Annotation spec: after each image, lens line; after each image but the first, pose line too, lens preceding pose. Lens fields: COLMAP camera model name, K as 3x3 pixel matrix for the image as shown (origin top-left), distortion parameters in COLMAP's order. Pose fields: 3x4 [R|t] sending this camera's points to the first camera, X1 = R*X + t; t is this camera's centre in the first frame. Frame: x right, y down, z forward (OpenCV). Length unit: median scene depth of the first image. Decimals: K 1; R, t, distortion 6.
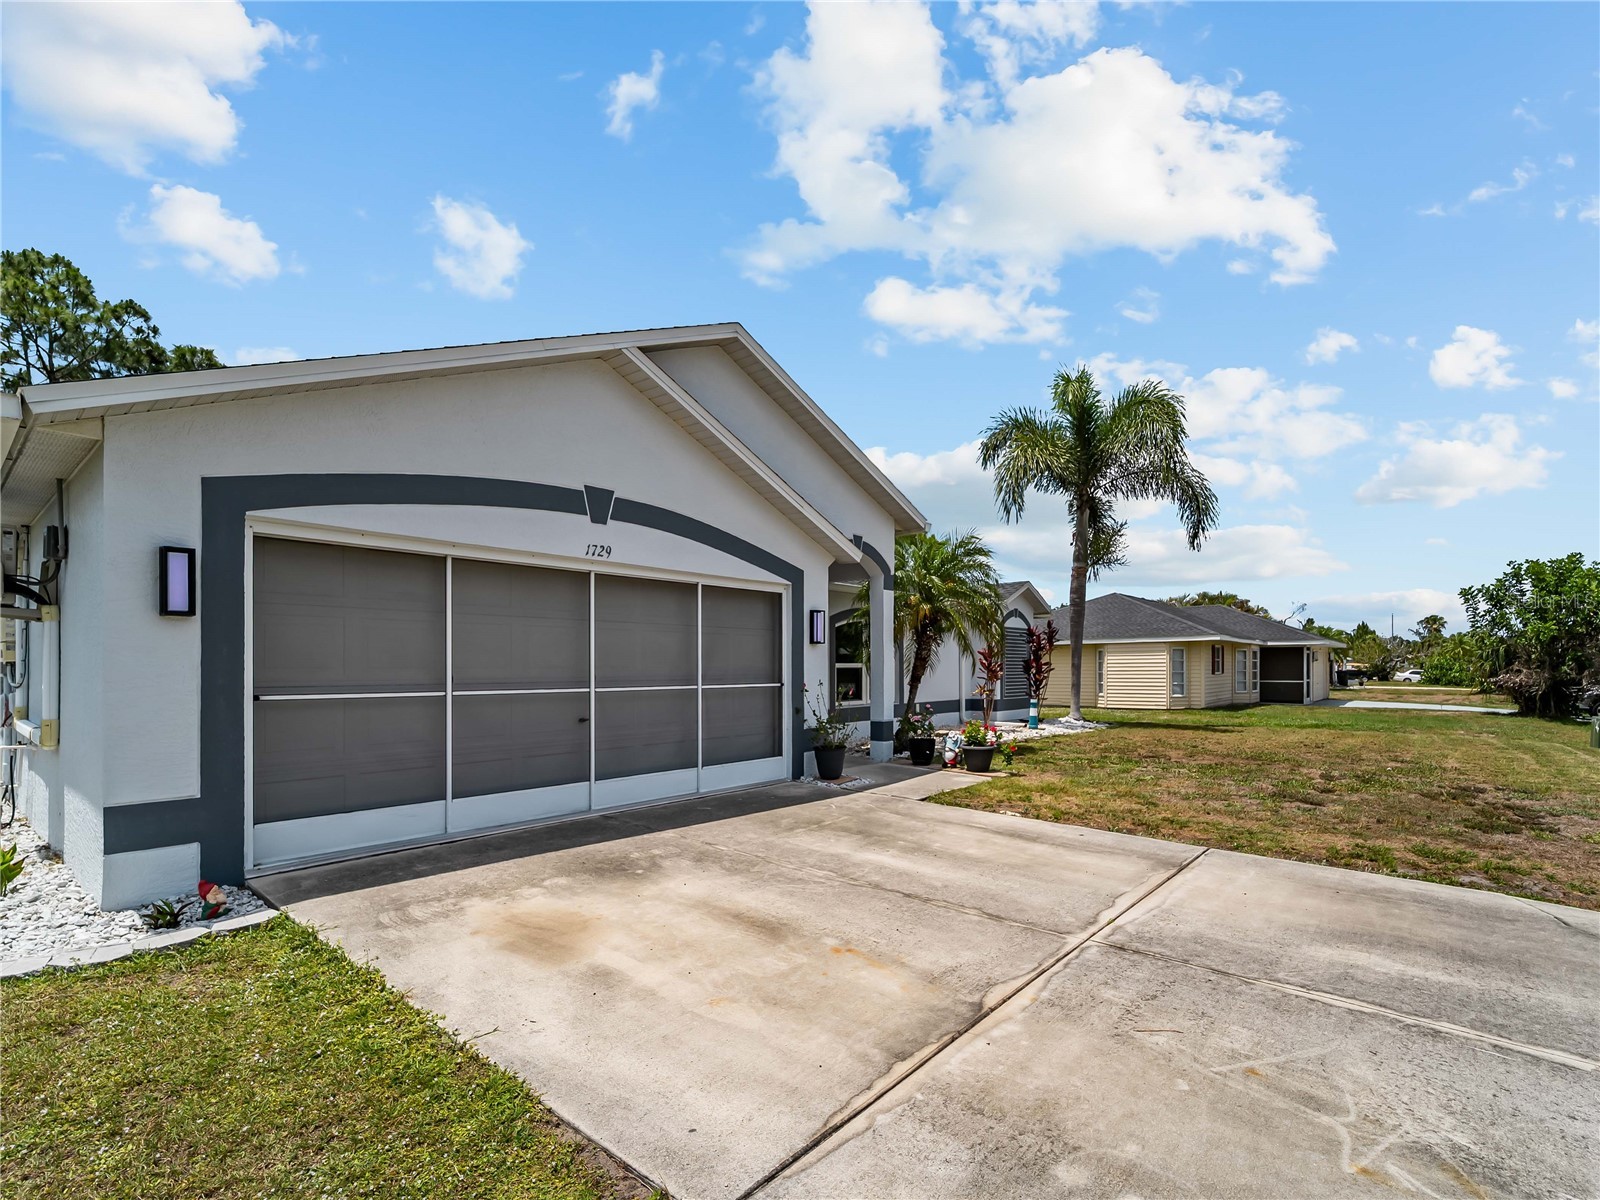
lens RADIAL K [[752.8, 0, 820.7], [0, 752.8, 670.2], [0, 0, 1]] dist [-0.002266, -0.000060]
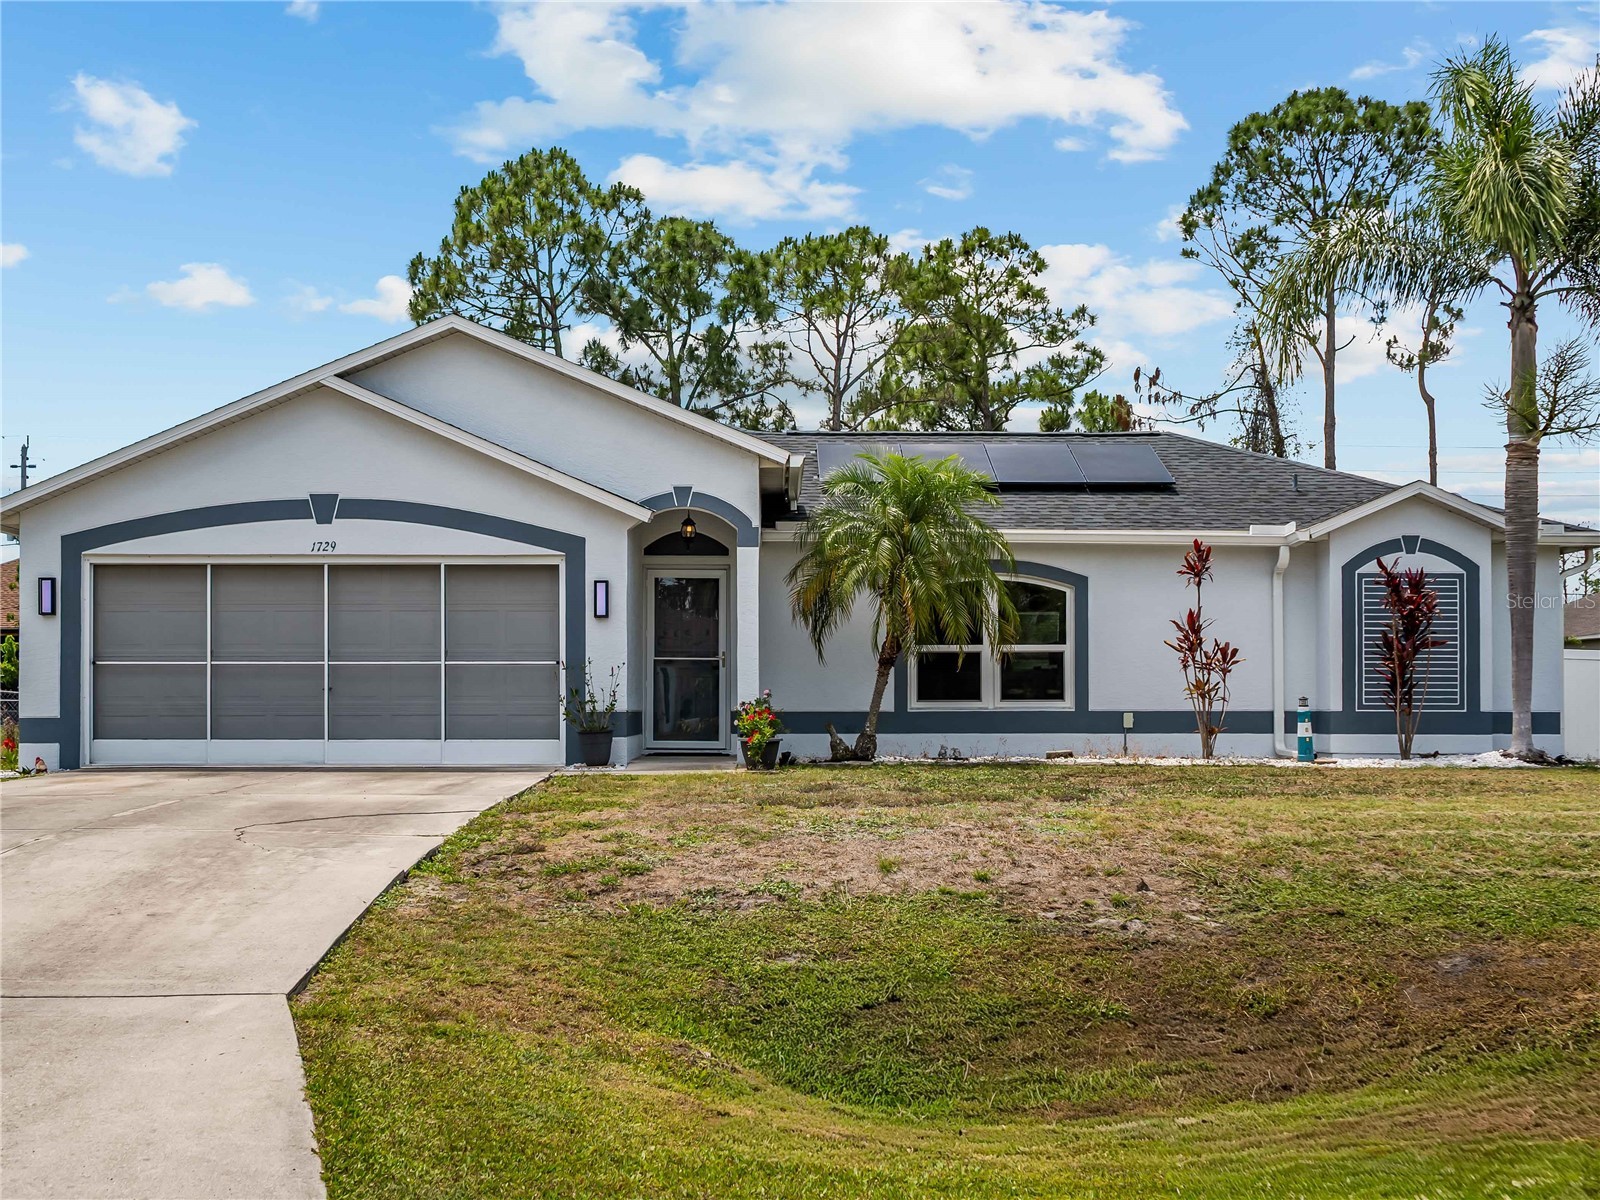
lens RADIAL K [[1983.6, 0, 802.1], [0, 1983.6, 698.9], [0, 0, 1]] dist [0.016433, -0.038605]
pose [[0.650273, -0.005080, -0.759684, 2.593276], [-0.003822, 0.999943, -0.009959, 0.112689], [0.759691, 0.009380, 0.650216, -0.475069]]
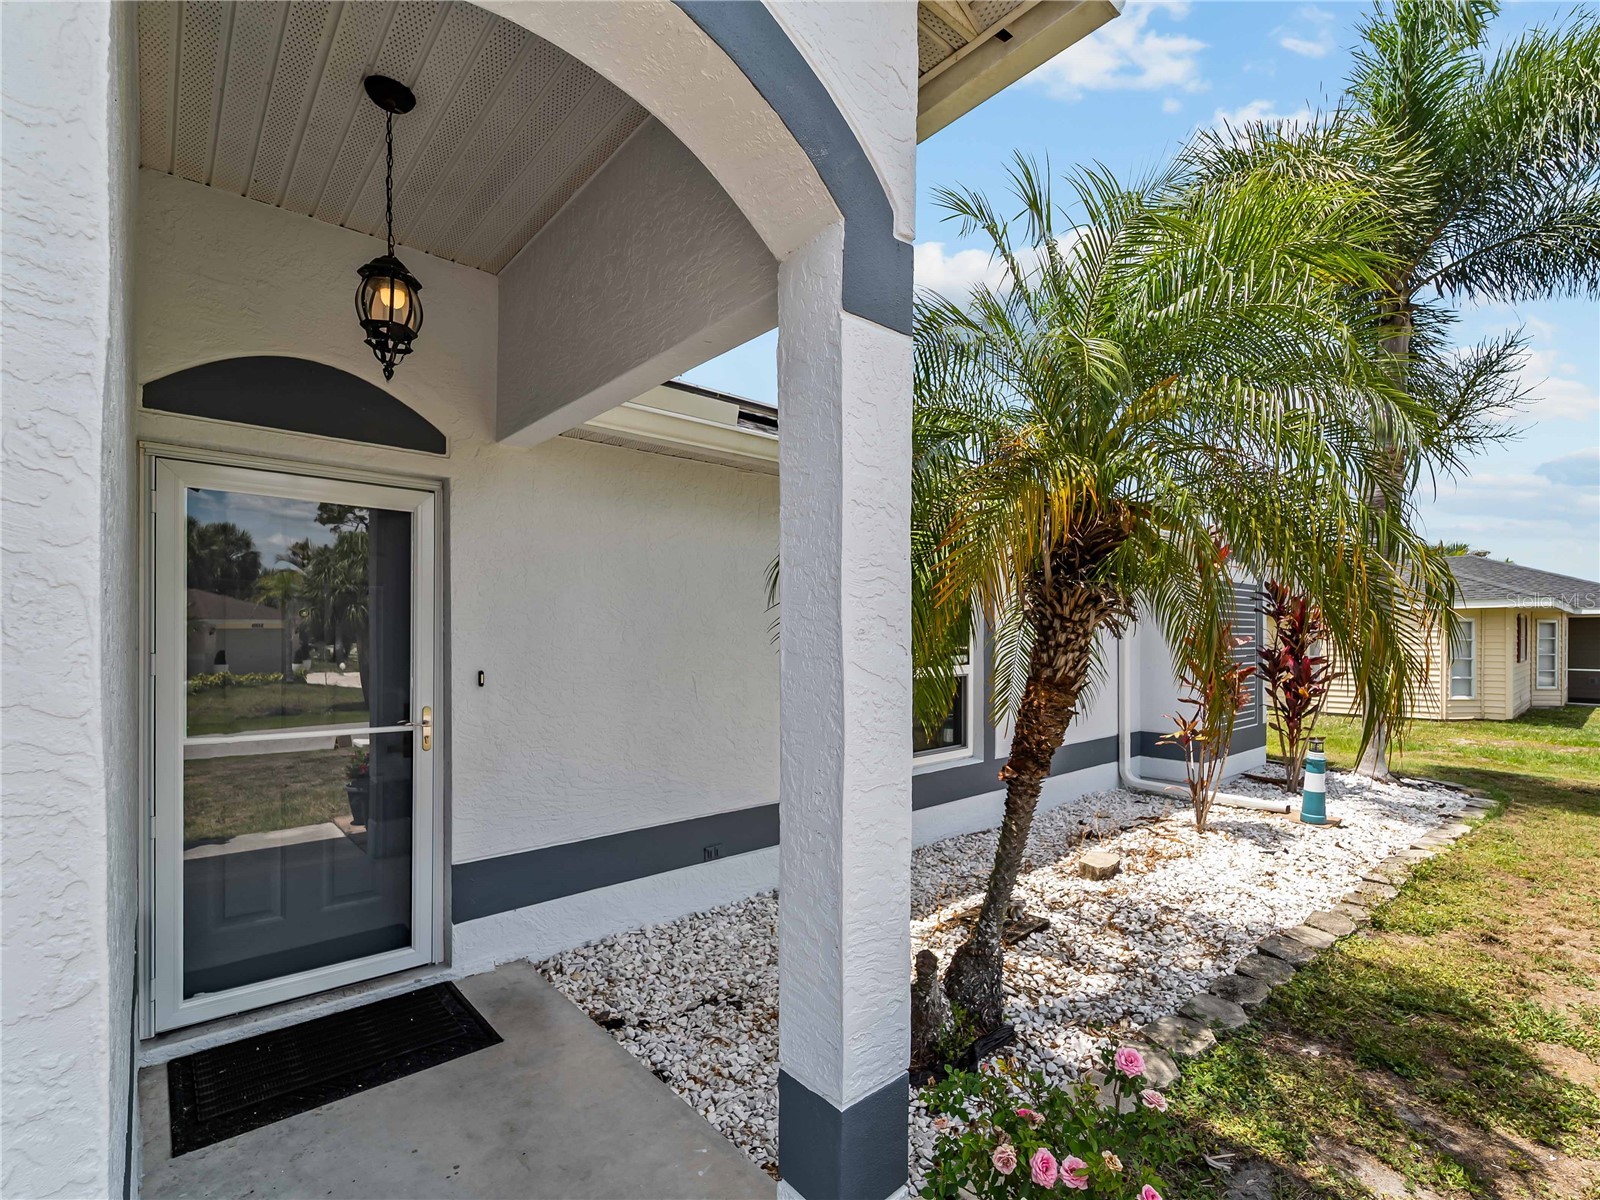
lens RADIAL K [[742.1, 0, 801.4], [0, 742.1, 640.3], [0, 0, 1]] dist [-0.003769, -0.000845]
pose [[0.987963, 0.004238, -0.154634, 0.149210], [-0.003453, 0.999980, 0.005347, -0.055151], [0.154654, -0.004748, 0.987957, 1.257874]]
